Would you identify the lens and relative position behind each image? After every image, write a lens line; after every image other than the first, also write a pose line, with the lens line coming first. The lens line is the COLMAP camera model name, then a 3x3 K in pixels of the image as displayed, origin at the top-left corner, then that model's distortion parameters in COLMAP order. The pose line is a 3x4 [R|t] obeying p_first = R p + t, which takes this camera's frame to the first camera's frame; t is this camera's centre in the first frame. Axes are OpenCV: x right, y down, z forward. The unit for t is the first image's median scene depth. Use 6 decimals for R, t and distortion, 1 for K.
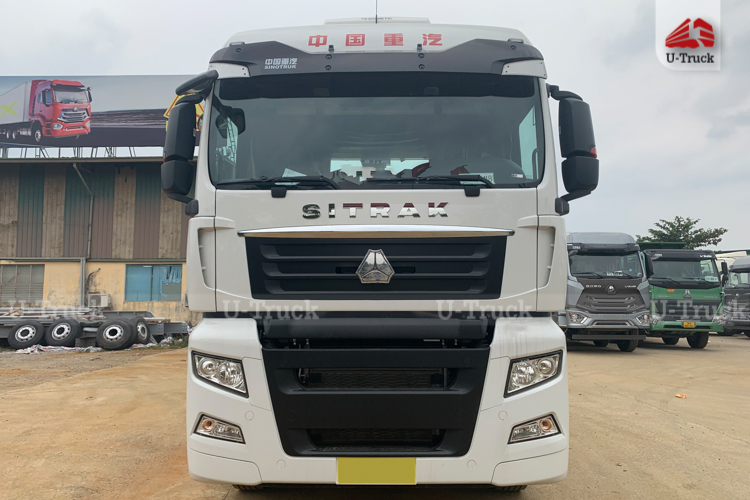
lens RADIAL K [[559.6, 0, 375.0], [0, 559.6, 250.0], [0, 0, 1]] dist [0.066313, -0.001370]
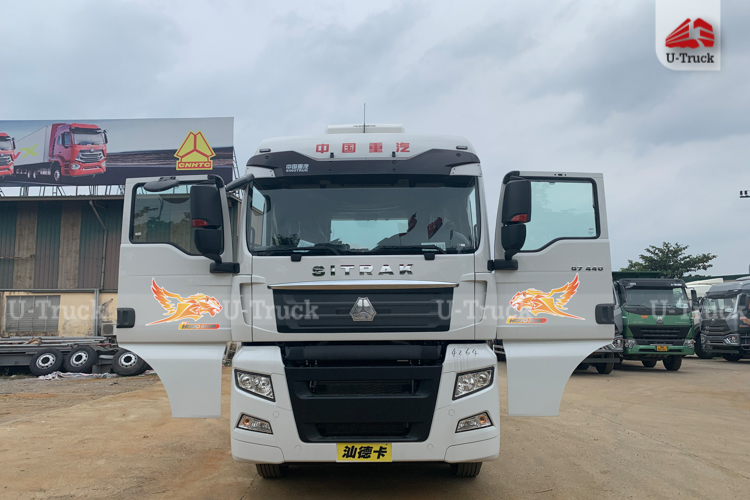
lens RADIAL K [[559.6, 0, 375.0], [0, 559.6, 250.0], [0, 0, 1]] dist [0.066313, -0.001370]
pose [[0.999977, -0.006292, 0.002455, 0.026280], [0.006395, 0.999000, -0.044249, -0.053290], [-0.002174, 0.044263, 0.999018, -0.407225]]
